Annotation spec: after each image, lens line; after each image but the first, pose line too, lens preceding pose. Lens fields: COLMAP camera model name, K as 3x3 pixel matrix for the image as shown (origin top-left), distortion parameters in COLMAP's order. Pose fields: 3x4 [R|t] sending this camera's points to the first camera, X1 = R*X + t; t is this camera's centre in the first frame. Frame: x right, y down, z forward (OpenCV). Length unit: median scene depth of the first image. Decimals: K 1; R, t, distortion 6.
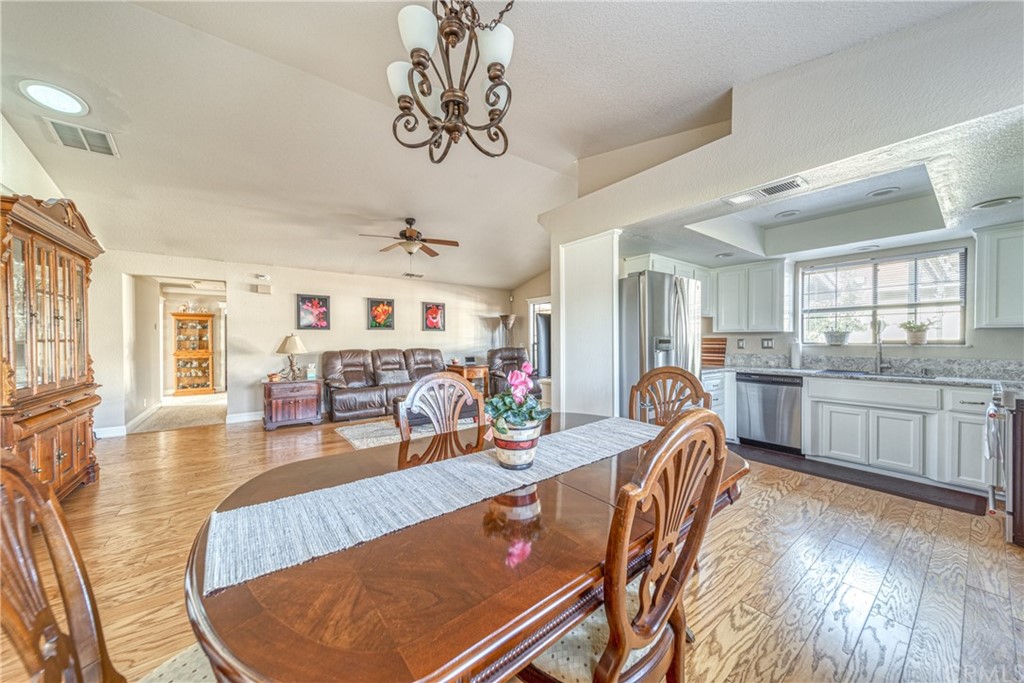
lens RADIAL K [[354.6, 0, 514.4], [0, 354.6, 342.5], [0, 0, 1]] dist [0.008328, -0.000538]
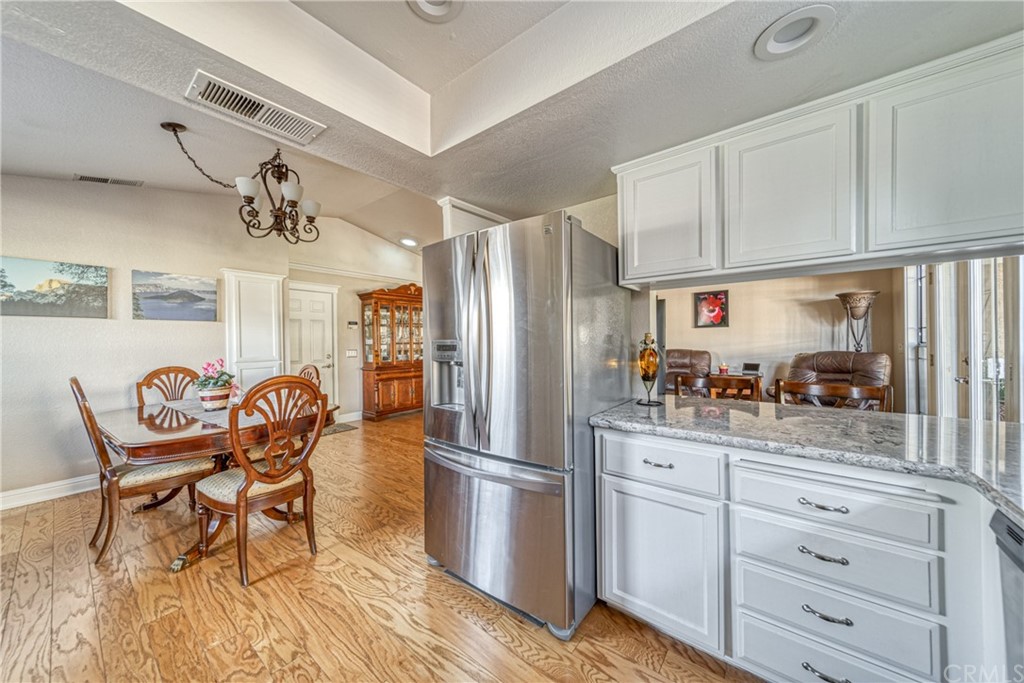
lens RADIAL K [[354.6, 0, 512.2], [0, 354.6, 340.7], [0, 0, 1]] dist [0.008328, -0.000538]
pose [[0.252936, -0.002325, -0.967480, 0.843452], [0.006478, 0.999979, -0.000709, -0.011608], [0.967461, -0.006088, 0.252946, 0.751932]]
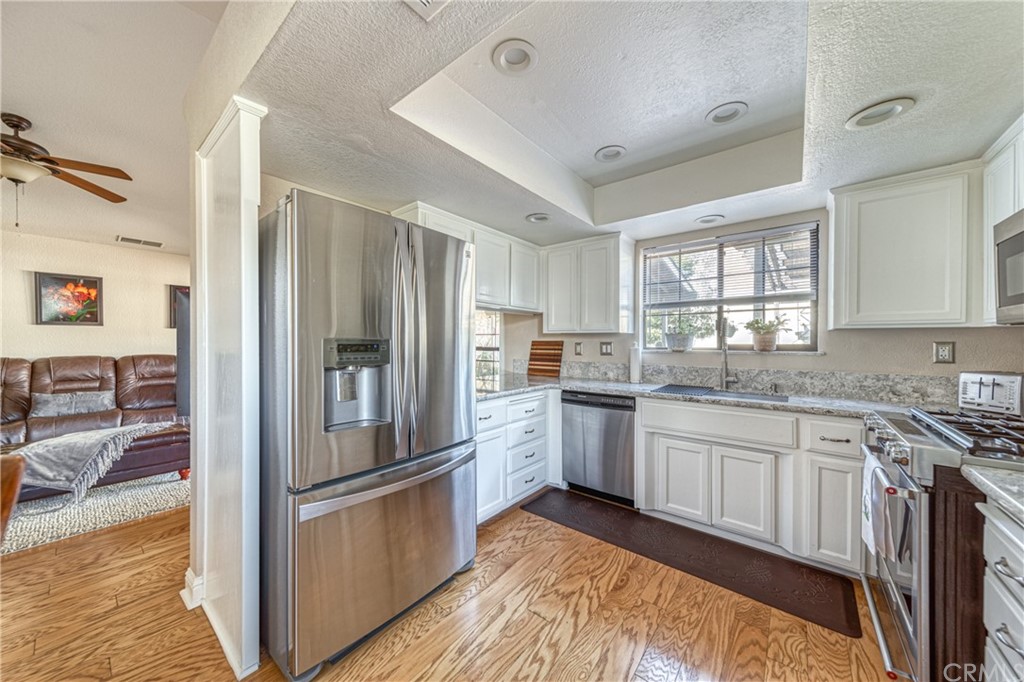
lens RADIAL K [[354.6, 0, 515.2], [0, 354.6, 342.5], [0, 0, 1]] dist [0.008328, -0.000538]
pose [[0.969410, 0.003227, 0.245425, 0.401938], [-0.001674, 0.999977, -0.006539, -0.005780], [-0.245441, 0.005928, 0.969393, 0.376323]]
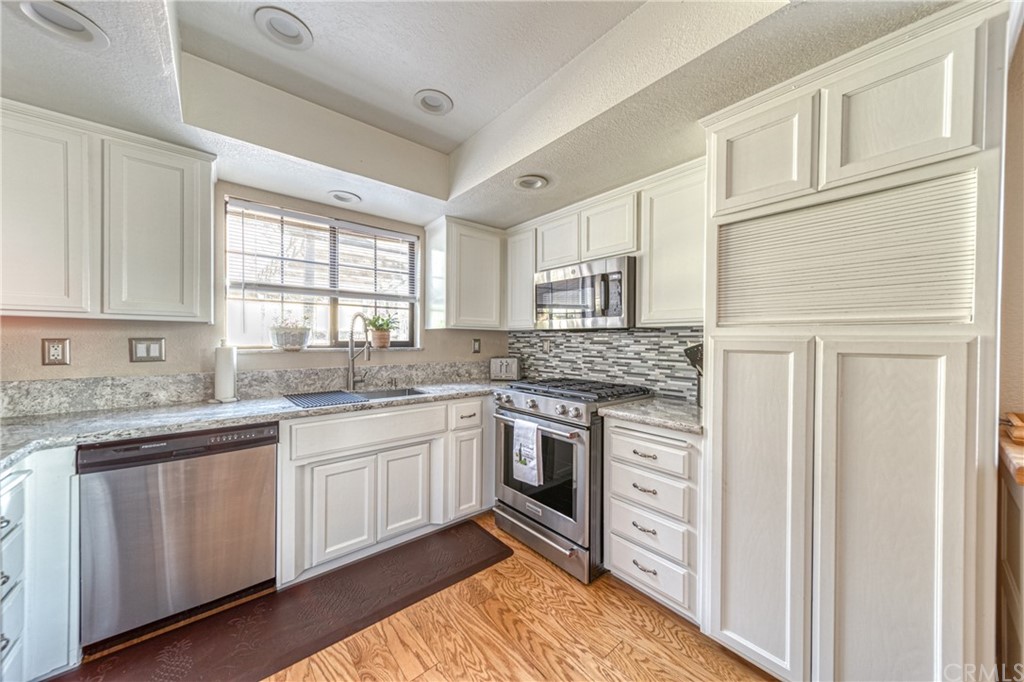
lens RADIAL K [[354.6, 0, 510.8], [0, 354.6, 341.5], [0, 0, 1]] dist [0.008328, -0.000538]
pose [[-0.053671, -0.003700, 0.998552, 0.321907], [0.001453, 0.999992, 0.003784, -0.008919], [-0.998558, 0.001654, -0.053666, 0.710150]]
